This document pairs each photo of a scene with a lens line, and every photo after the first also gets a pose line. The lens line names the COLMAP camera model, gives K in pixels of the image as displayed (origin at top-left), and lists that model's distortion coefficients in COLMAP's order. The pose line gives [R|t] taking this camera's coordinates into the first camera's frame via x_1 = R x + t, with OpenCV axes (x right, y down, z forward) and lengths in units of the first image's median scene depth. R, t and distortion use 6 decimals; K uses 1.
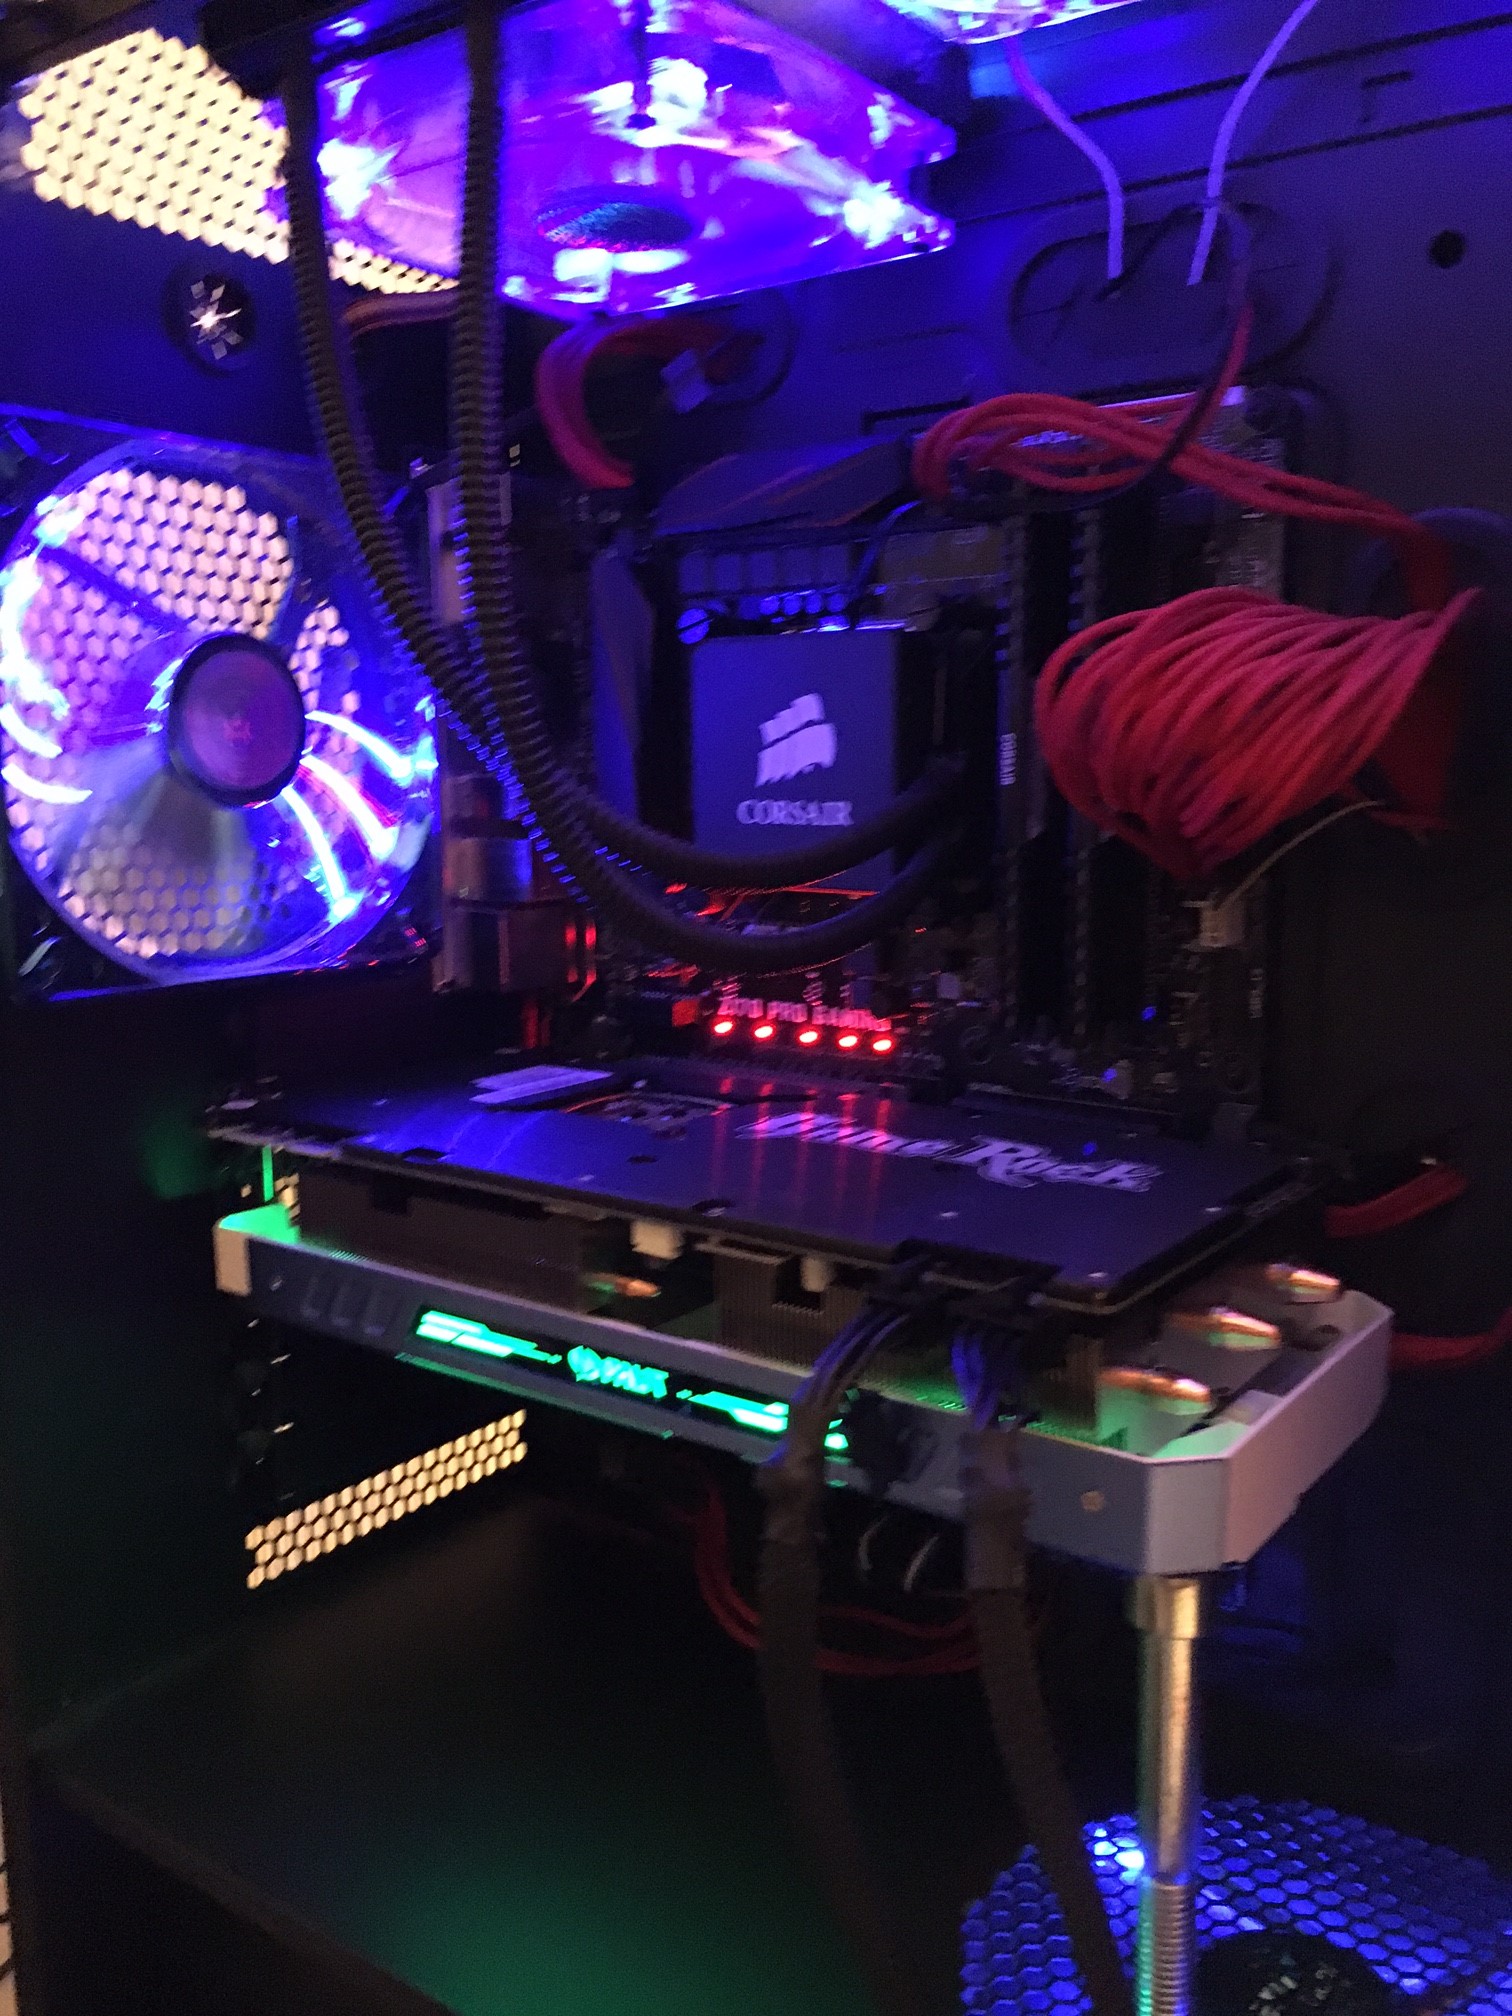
lens RADIAL K [[1731.1, 0, 754.2], [0, 1731.1, 993.8], [0, 0, 1]] dist [0.075718, -0.092698]
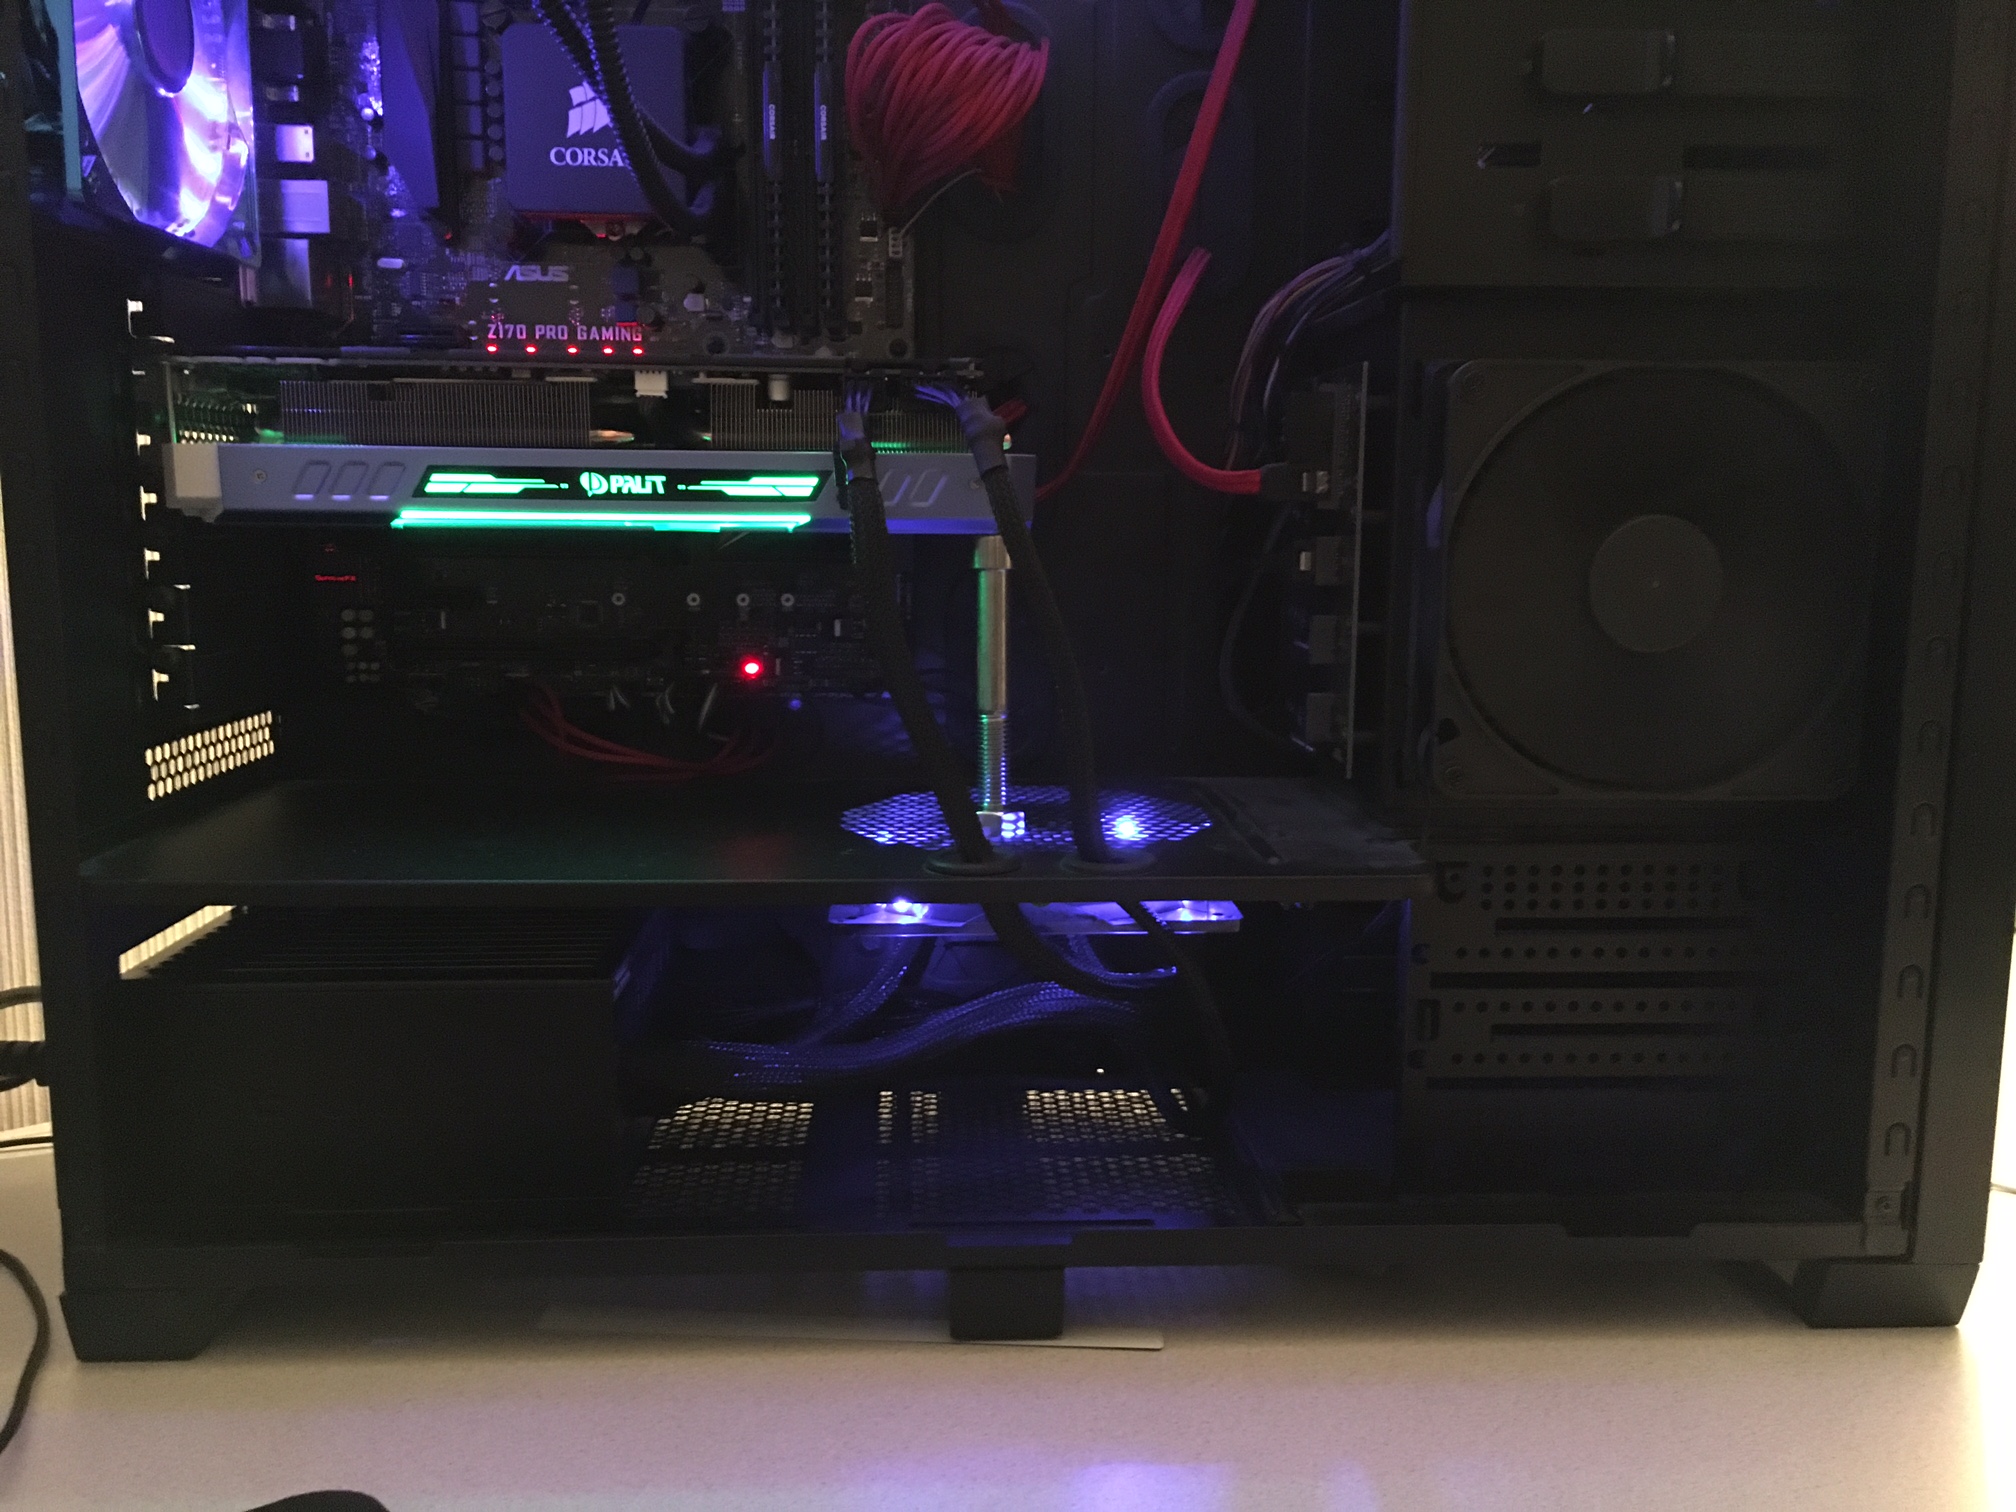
lens RADIAL K [[1731.1, 0, 1005.2], [0, 1731.1, 753.7], [0, 0, 1]] dist [0.075718, -0.092698]
pose [[0.777350, -0.077728, 0.624248, -0.685805], [0.074673, 0.996722, 0.031119, 0.380115], [-0.624620, 0.022424, 0.780607, -0.312879]]
